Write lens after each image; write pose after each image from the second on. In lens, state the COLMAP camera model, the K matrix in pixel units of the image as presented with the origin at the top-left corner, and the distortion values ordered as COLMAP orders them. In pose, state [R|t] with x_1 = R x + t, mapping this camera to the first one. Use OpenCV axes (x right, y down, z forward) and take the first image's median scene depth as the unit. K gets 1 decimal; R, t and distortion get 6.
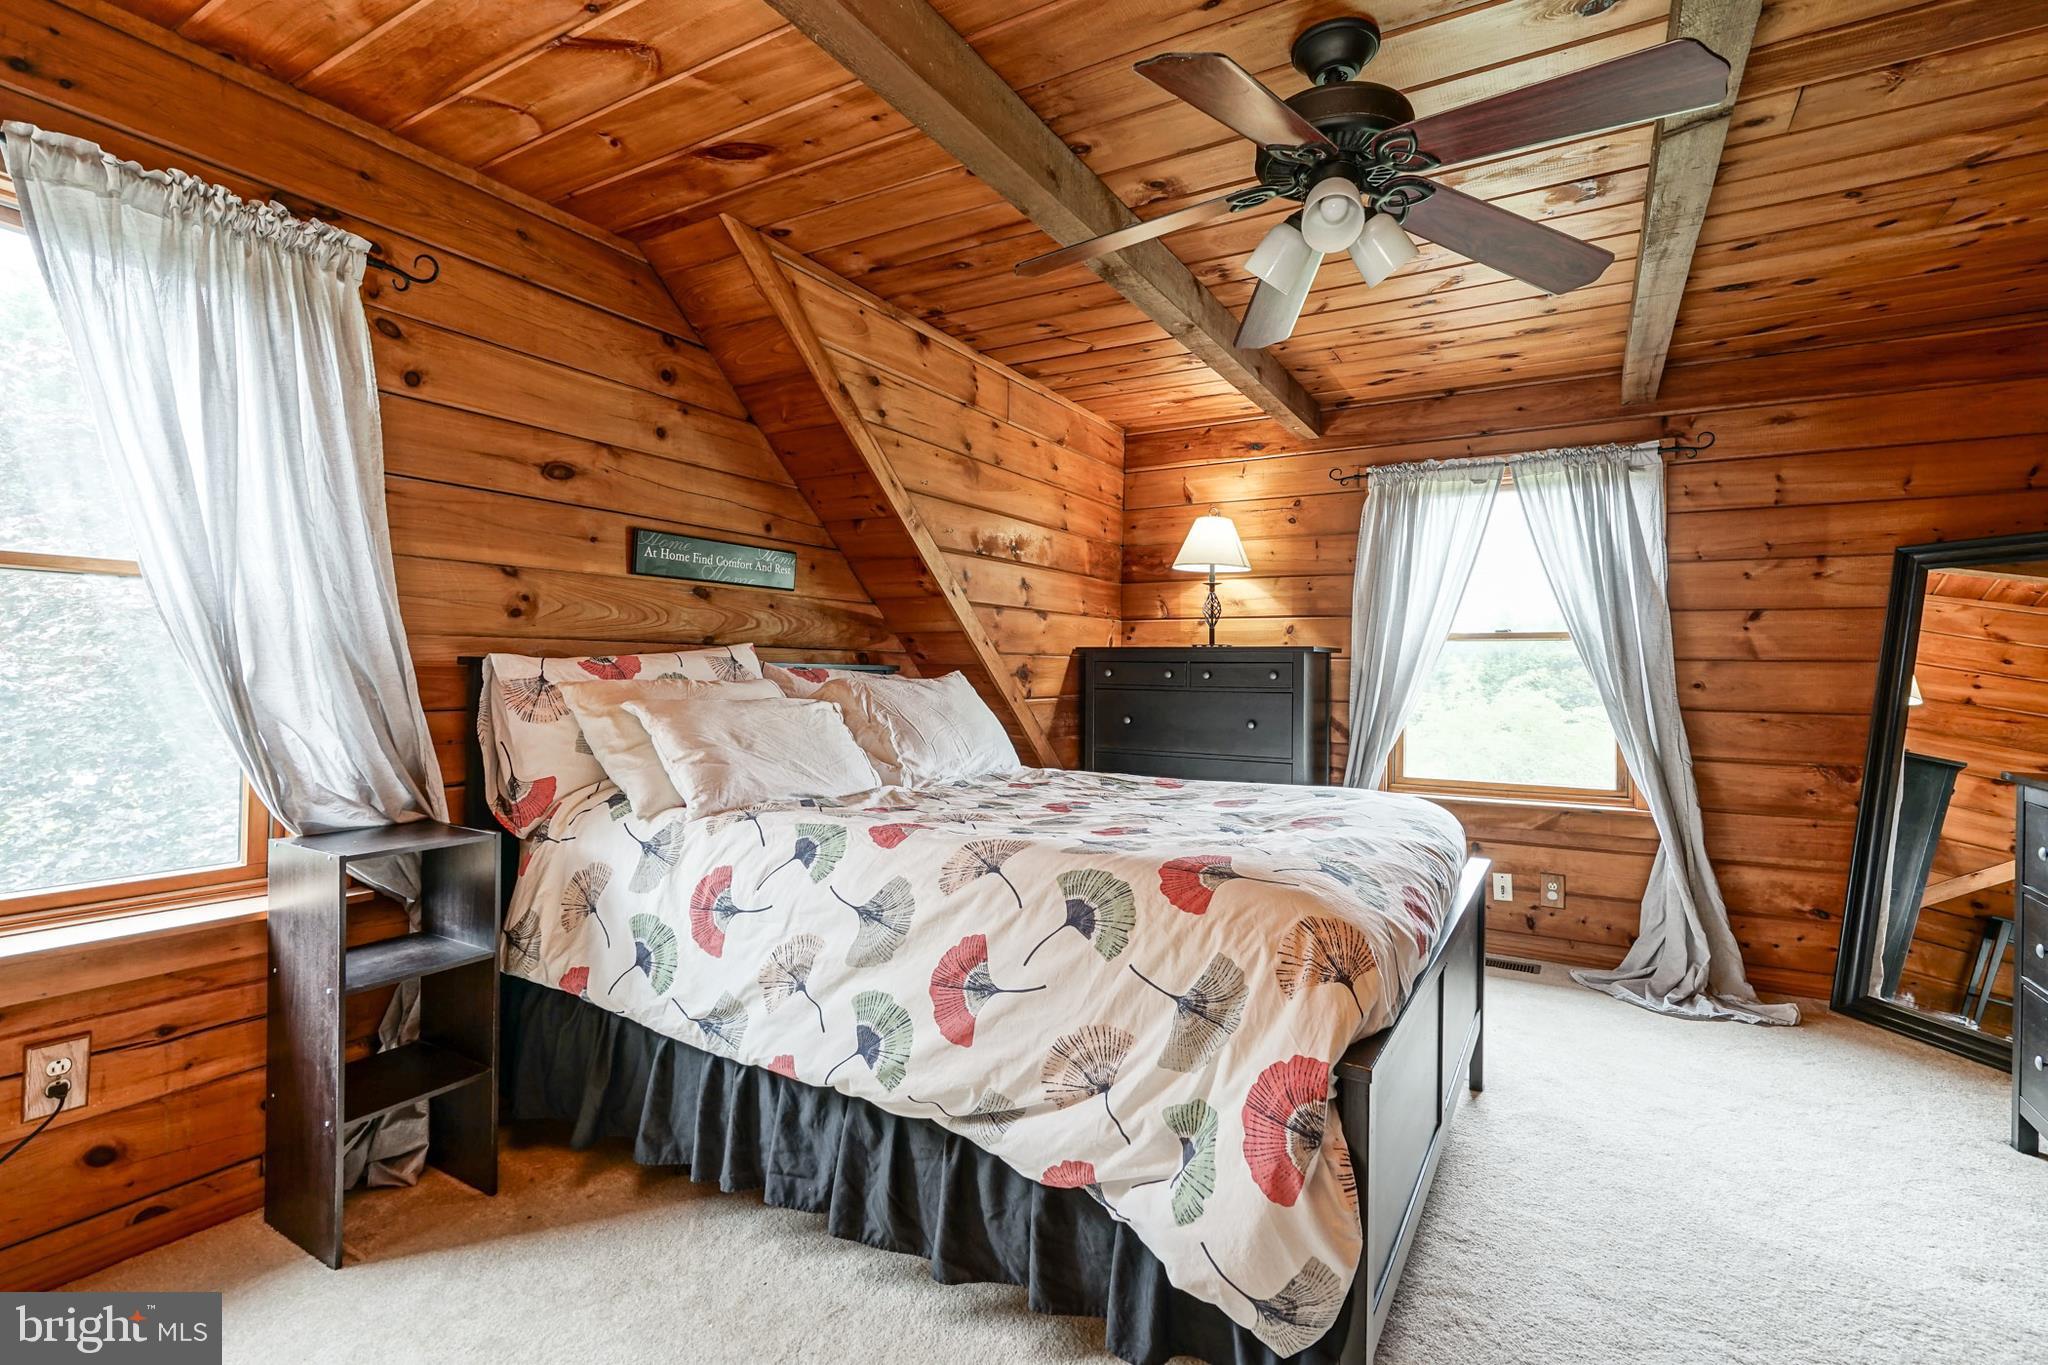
lens RADIAL K [[957.2, 0, 1018.0], [0, 957.2, 665.0], [0, 0, 1]] dist [-0.003360, 0.000284]
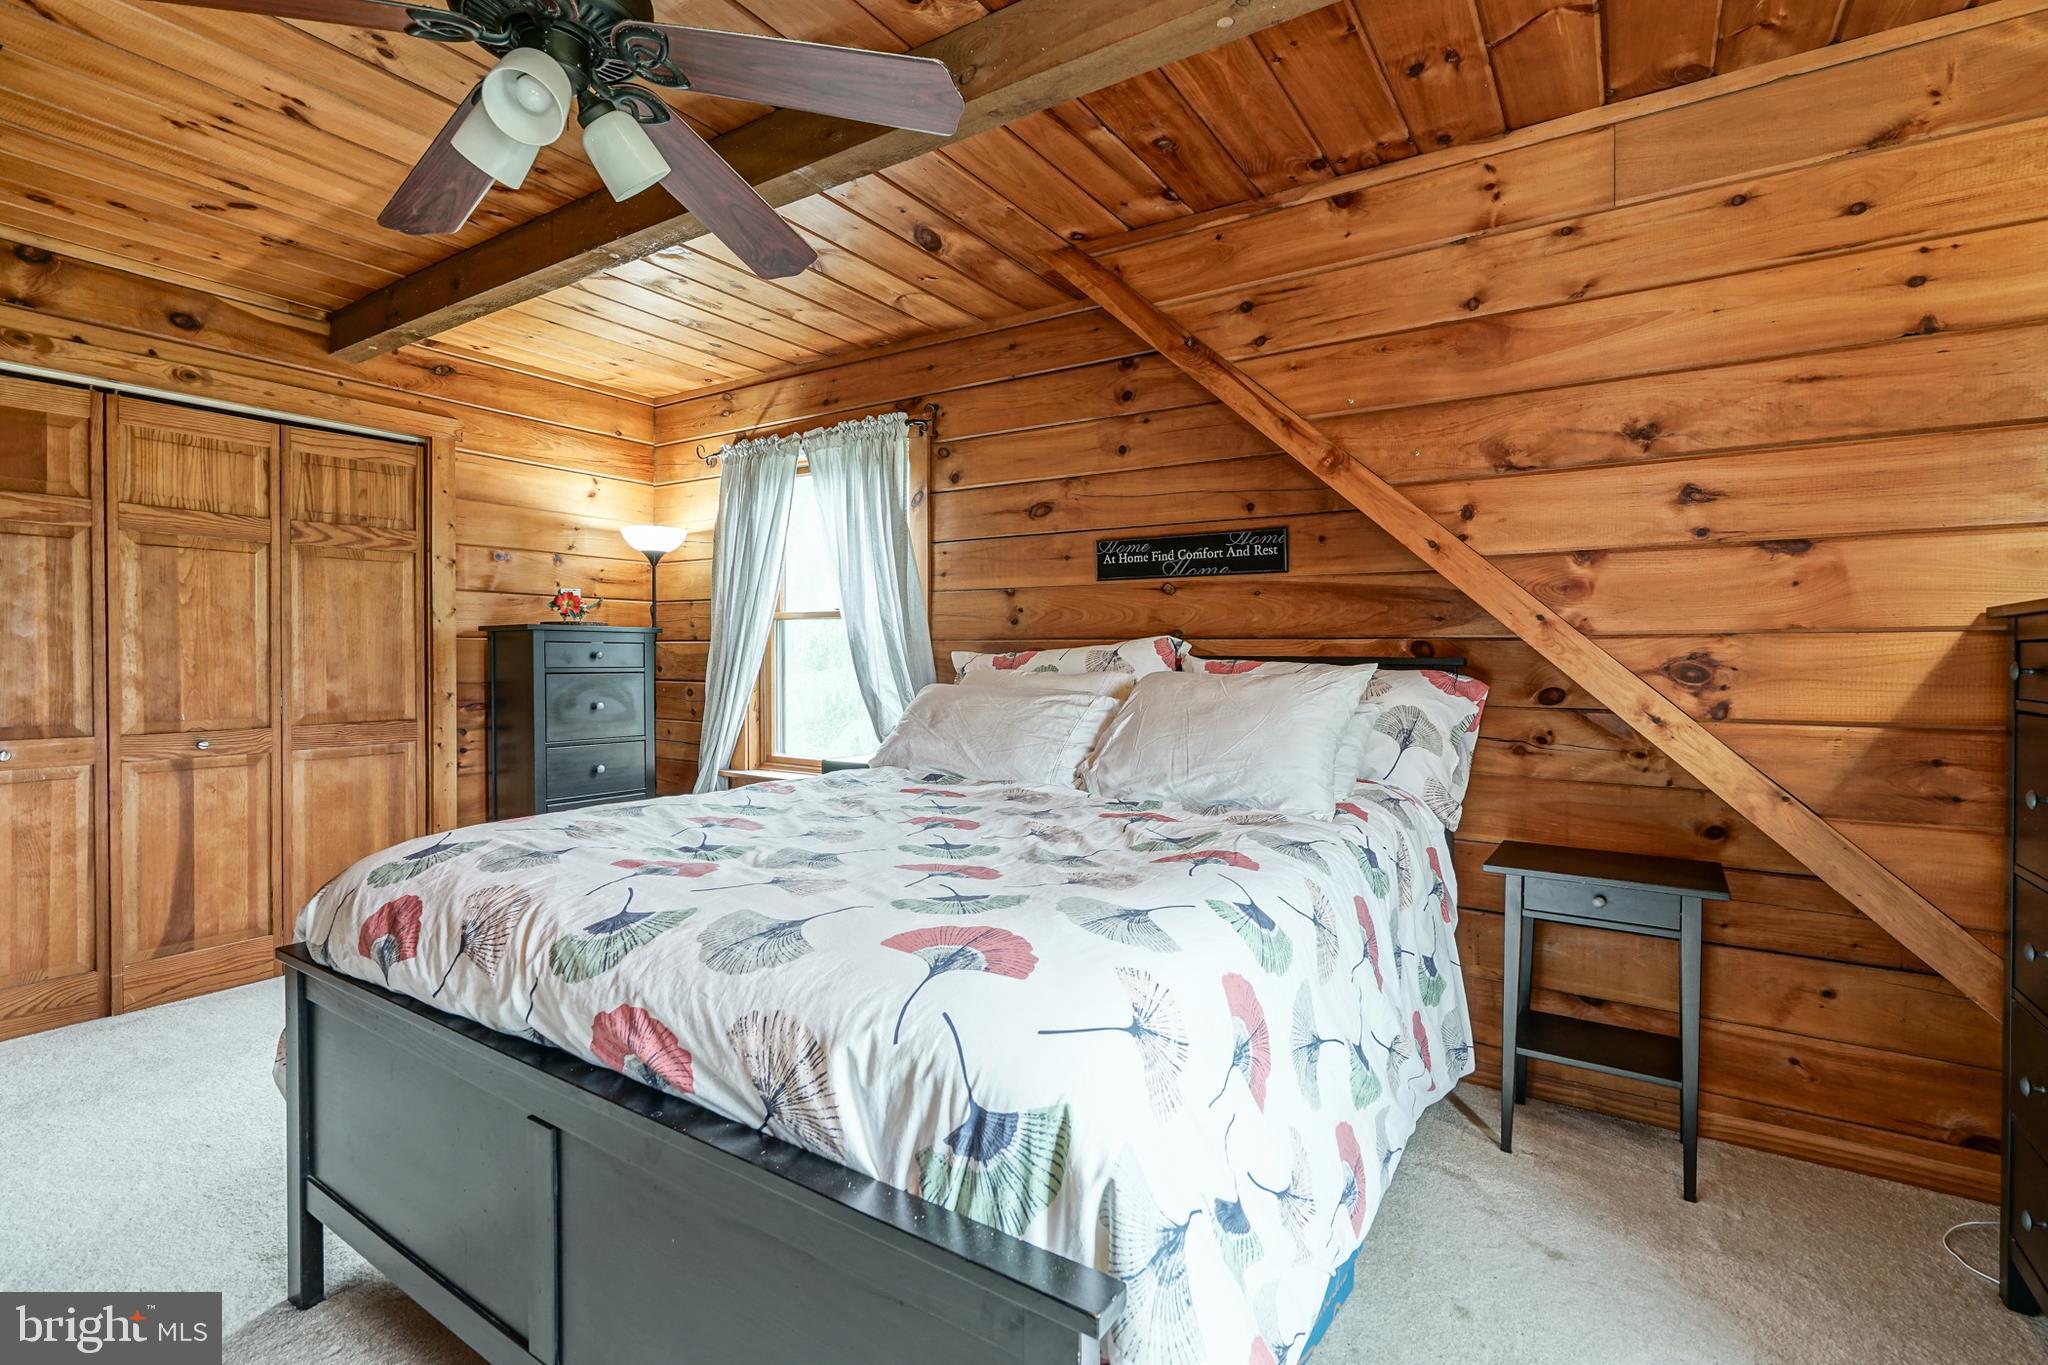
lens RADIAL K [[957.2, 0, 1018.0], [0, 957.2, 665.0], [0, 0, 1]] dist [-0.003360, 0.000284]
pose [[-0.051978, -0.001221, -0.998648, 0.772860], [0.002614, 0.999996, -0.001358, 0.008004], [0.998645, -0.002681, -0.051974, 0.977601]]
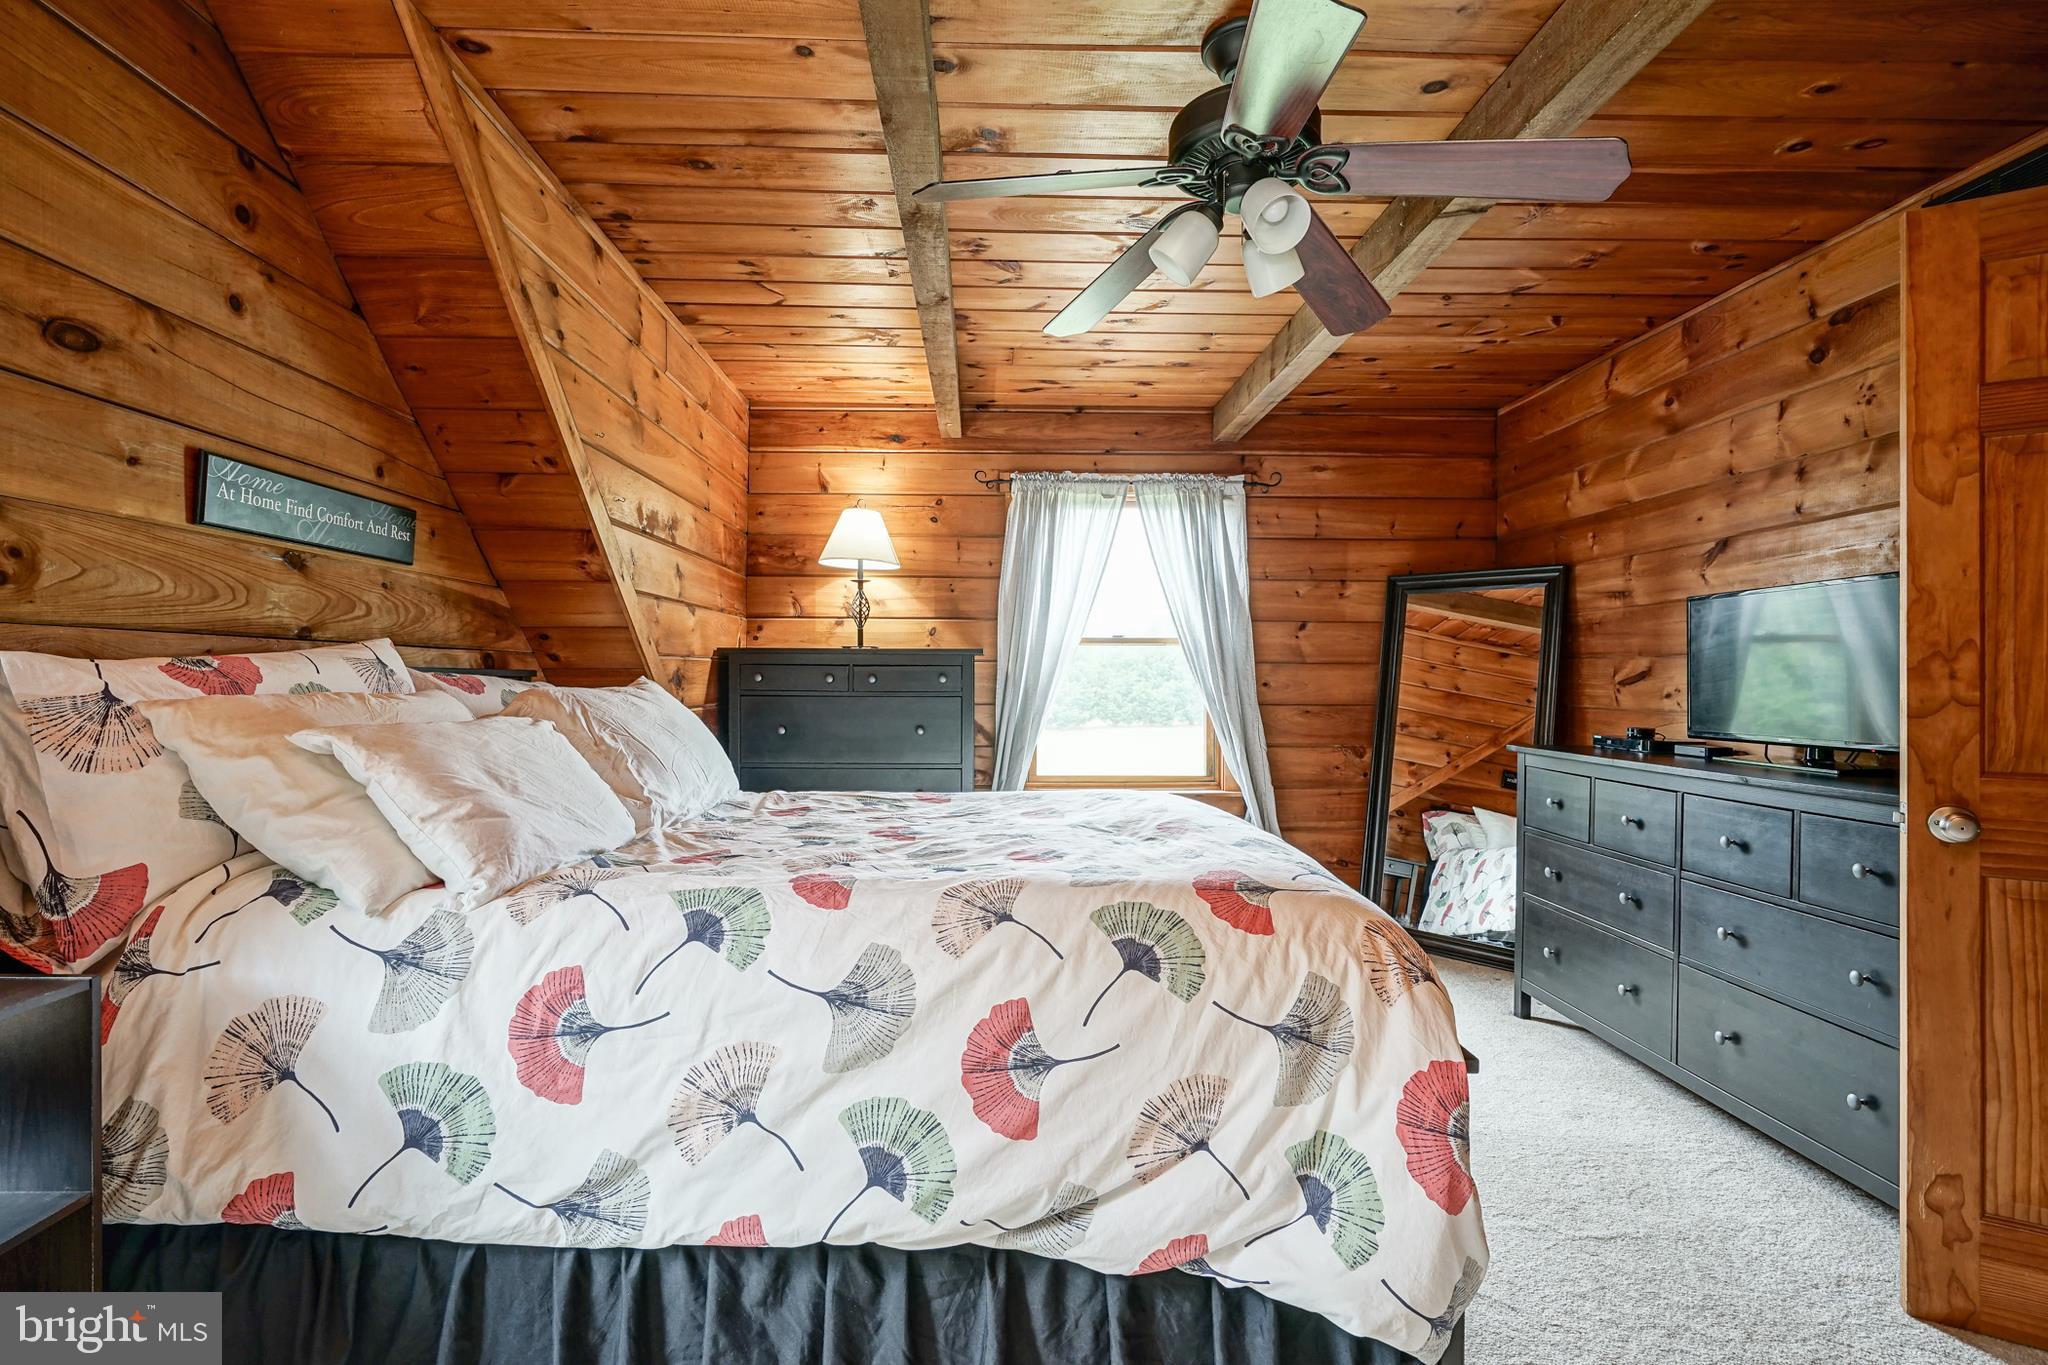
lens RADIAL K [[980.7, 0, 1009.7], [0, 980.7, 683.6], [0, 0, 1]] dist [-0.002285, 0.001256]
pose [[0.846499, -0.011350, 0.532269, -0.300557], [0.002671, 0.999851, 0.017073, -0.001177], [-0.532383, -0.013031, 0.846403, 0.183746]]
